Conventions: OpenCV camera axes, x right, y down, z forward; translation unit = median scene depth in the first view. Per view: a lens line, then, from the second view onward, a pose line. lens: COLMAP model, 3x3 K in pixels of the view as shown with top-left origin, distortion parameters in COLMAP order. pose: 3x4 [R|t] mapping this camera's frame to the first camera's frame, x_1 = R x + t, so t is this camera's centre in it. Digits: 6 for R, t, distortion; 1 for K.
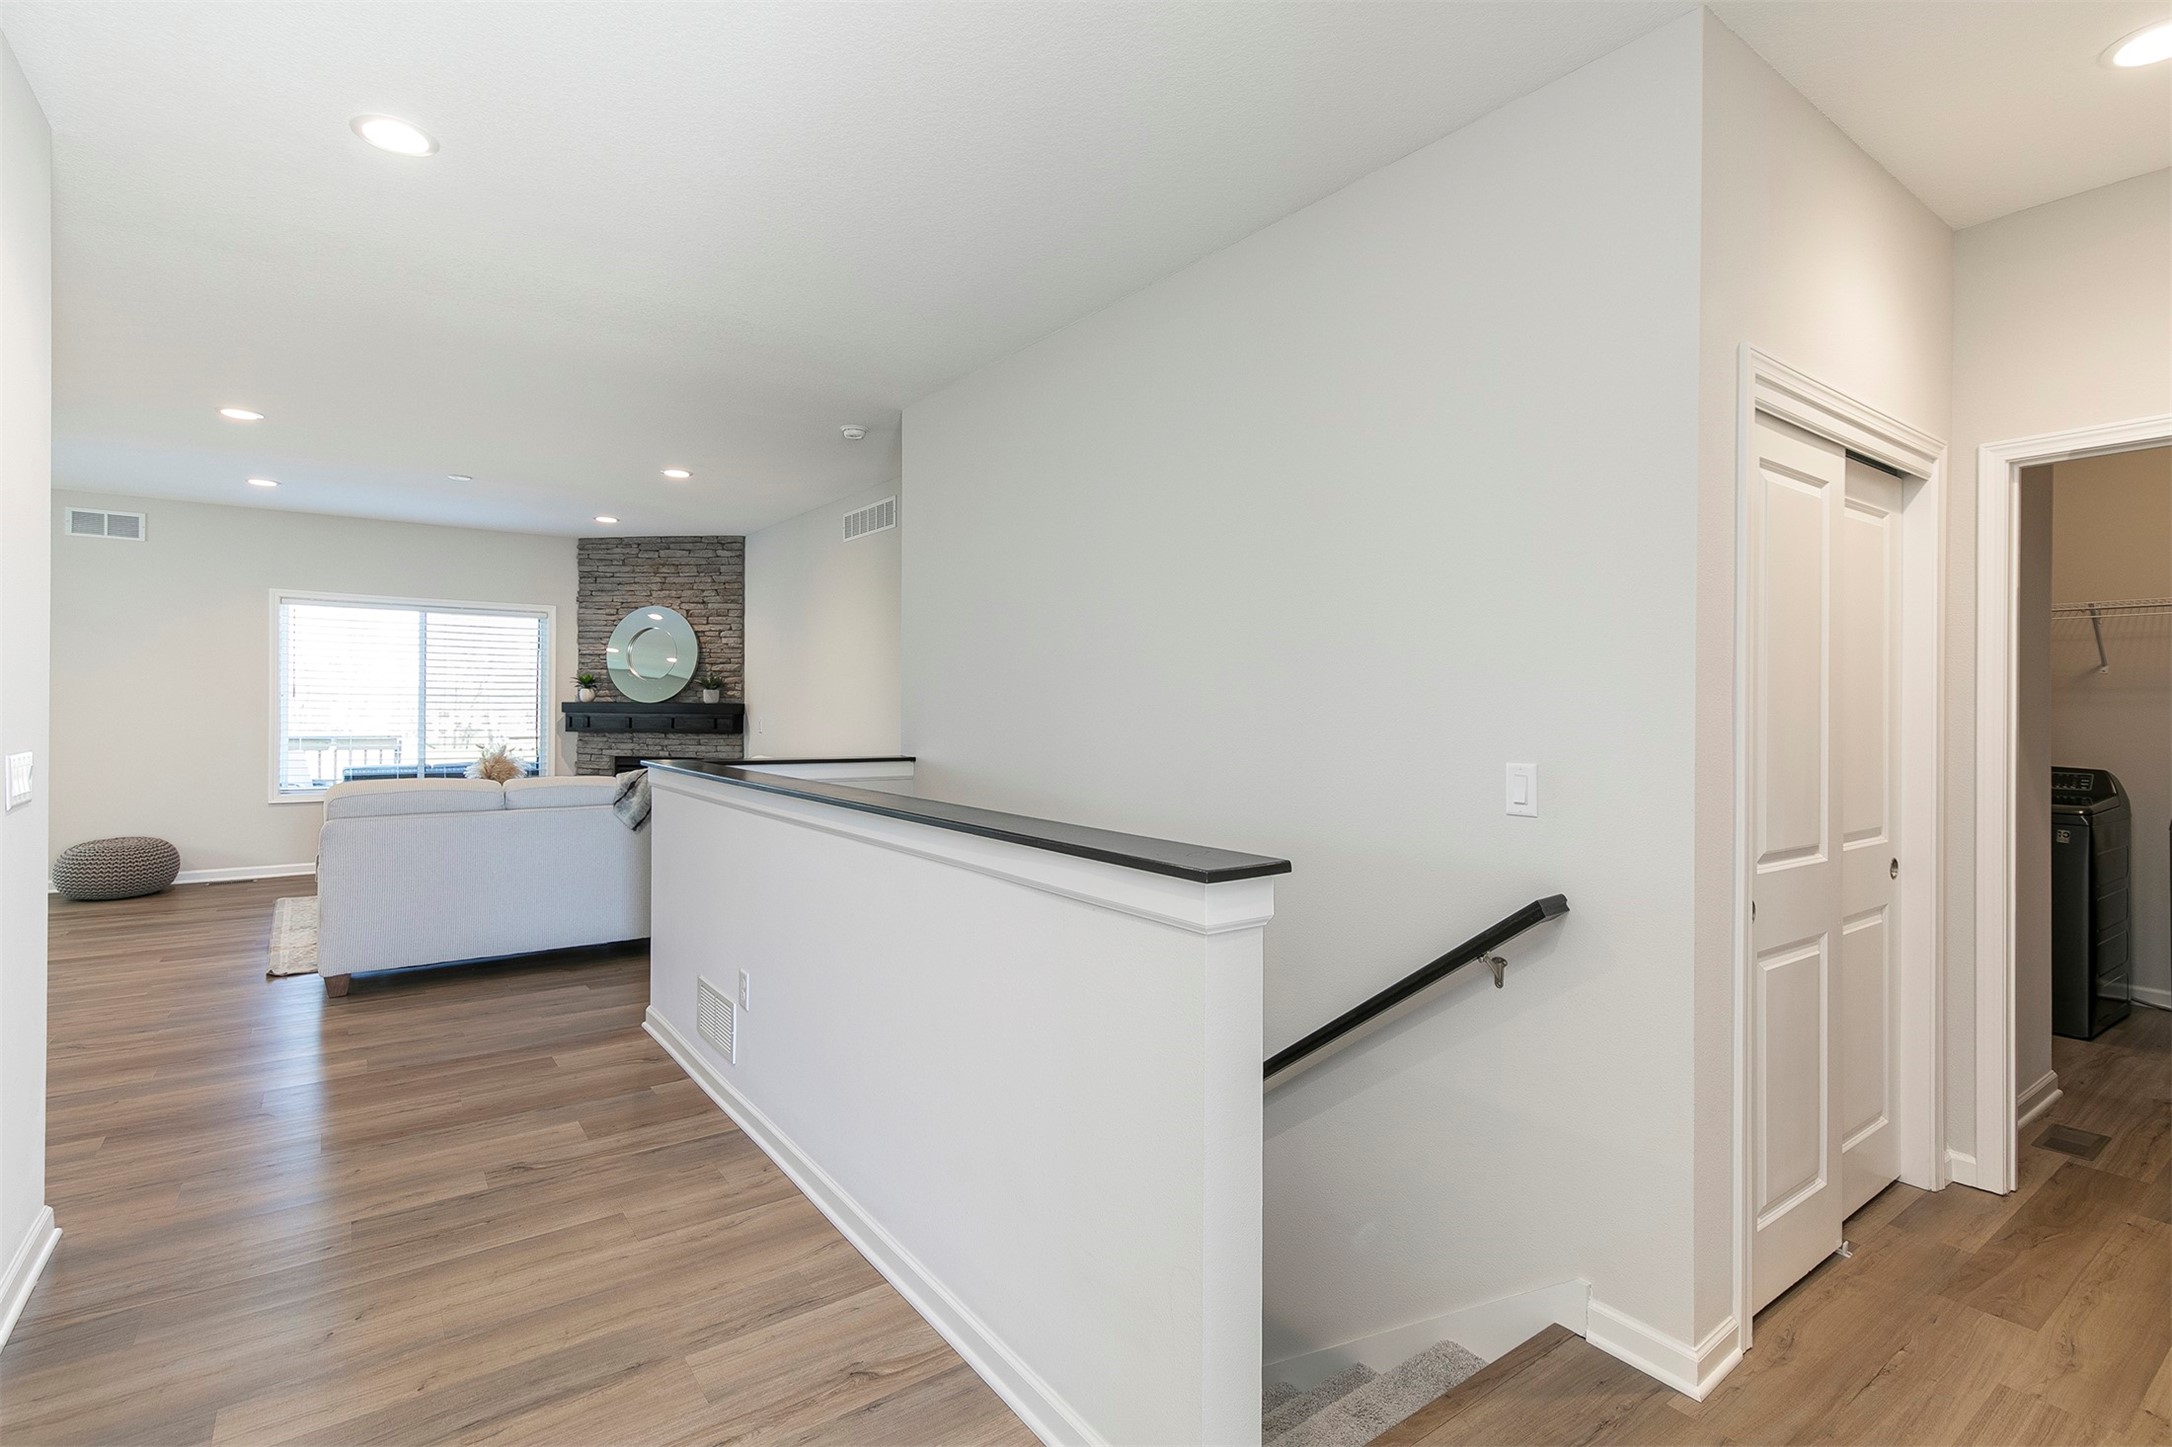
lens RADIAL K [[1089.0, 0, 1267.4], [0, 1089.0, 718.1], [0, 0, 1]] dist [-0.000209, -0.000755]
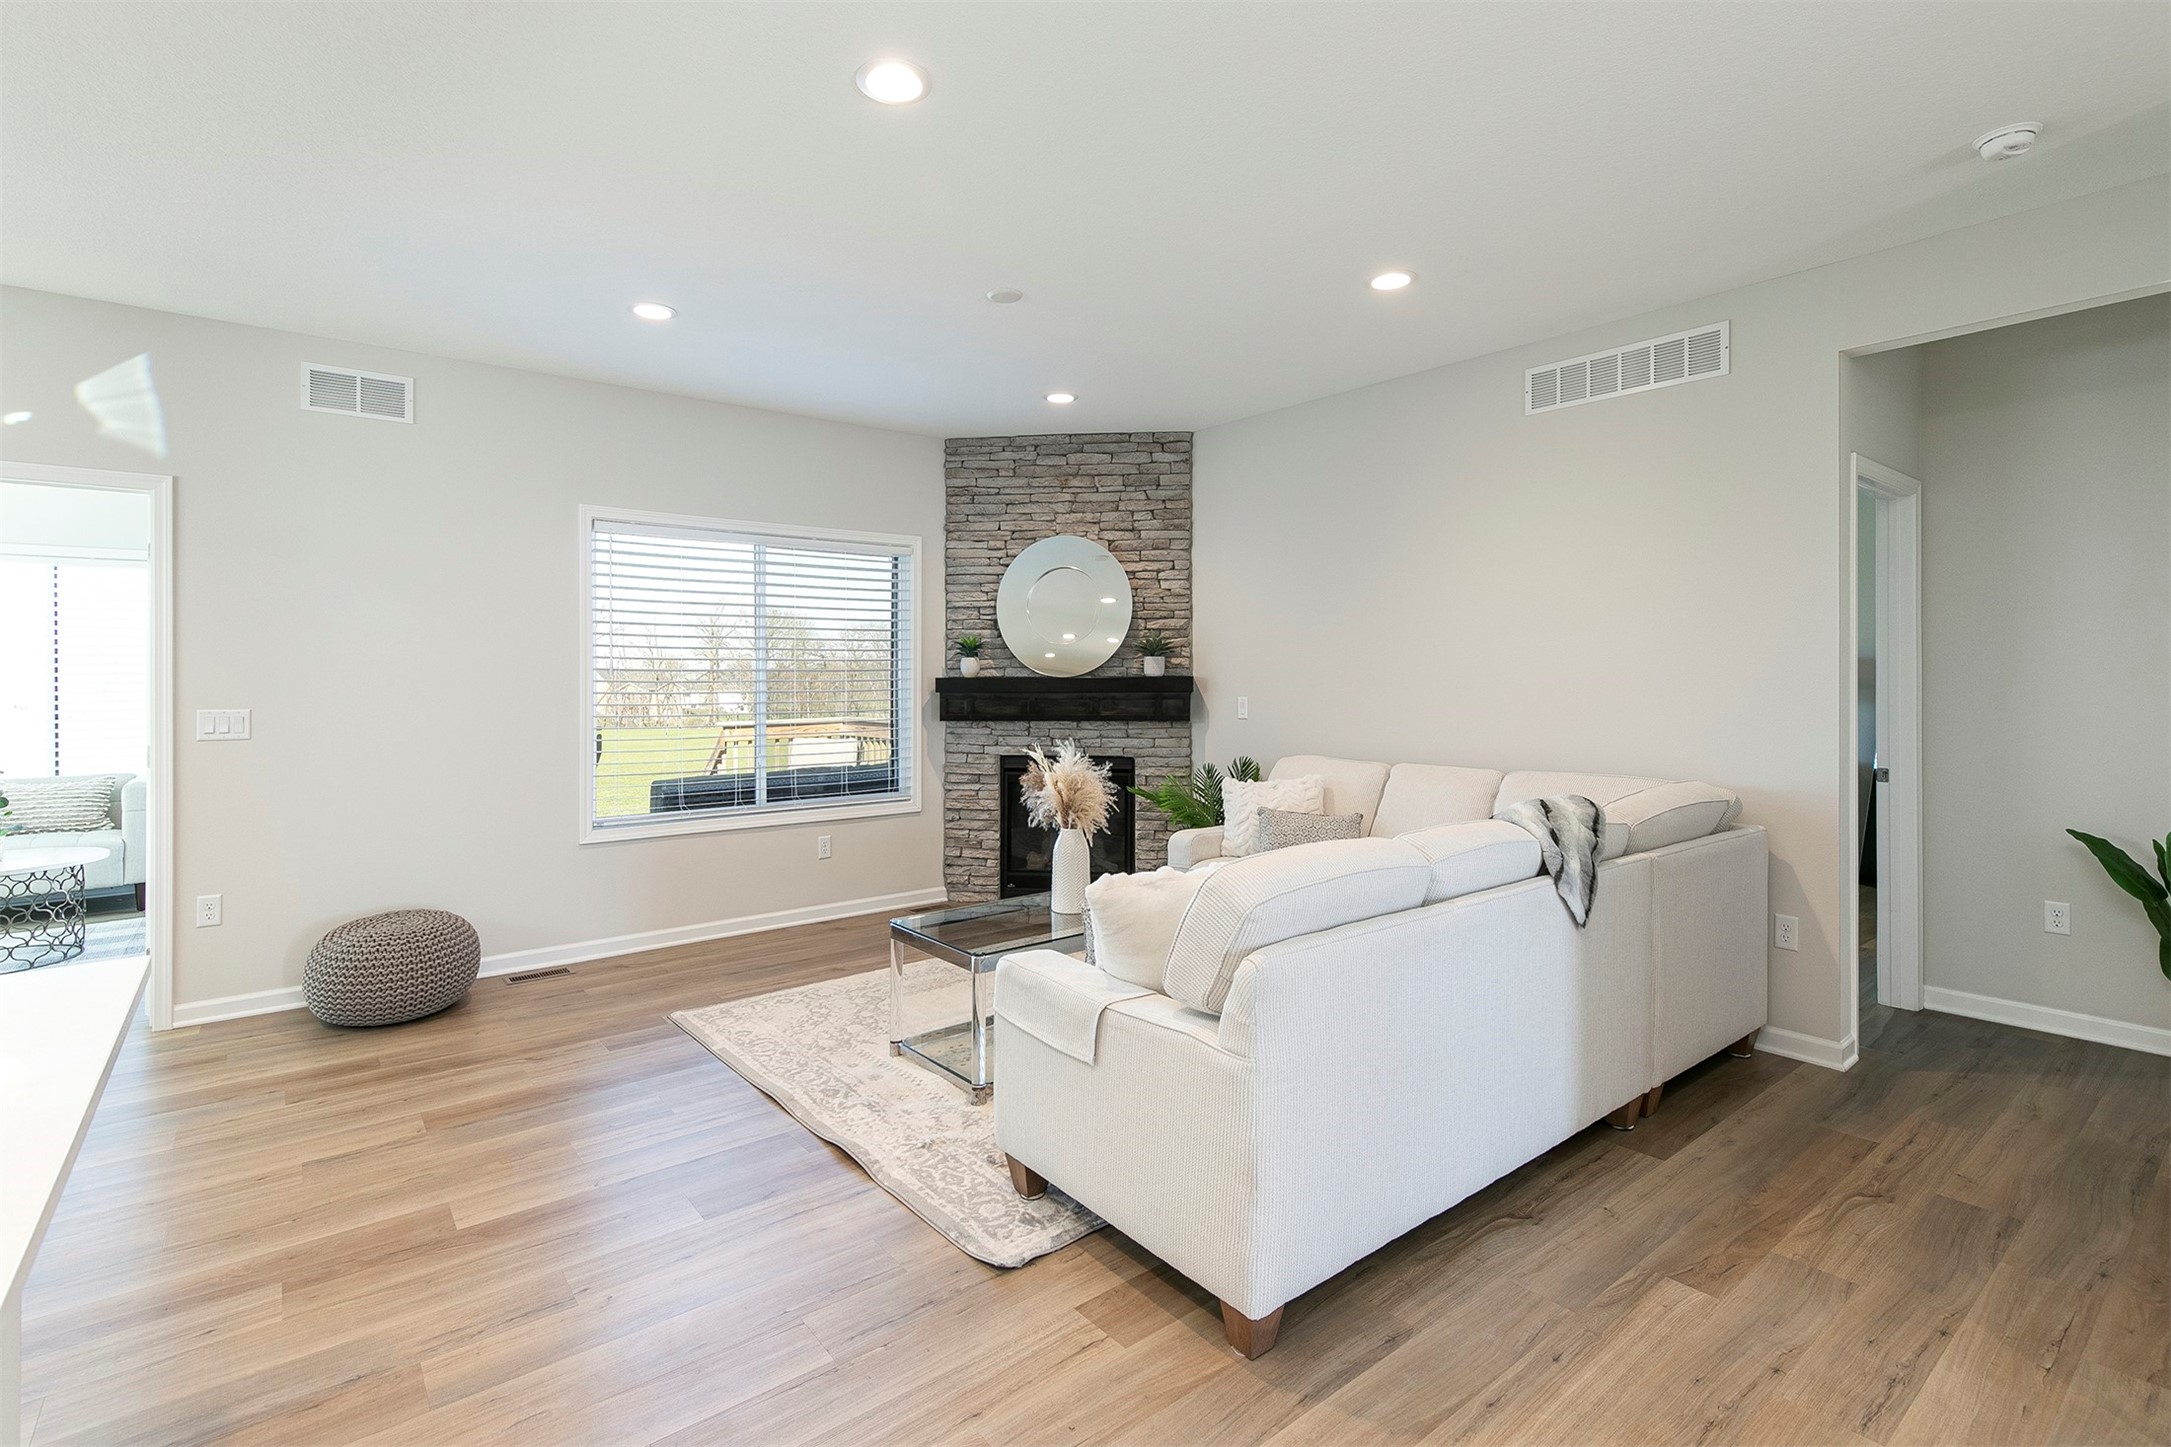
lens RADIAL K [[1021.7, 0, 1082.2], [0, 1021.7, 678.7], [0, 0, 1]] dist [0.016739, -0.000222]
pose [[0.999365, -0.007263, -0.034892, -0.528513], [0.007120, 0.999966, -0.004218, -0.010022], [0.034921, 0.003967, 0.999382, 0.357797]]
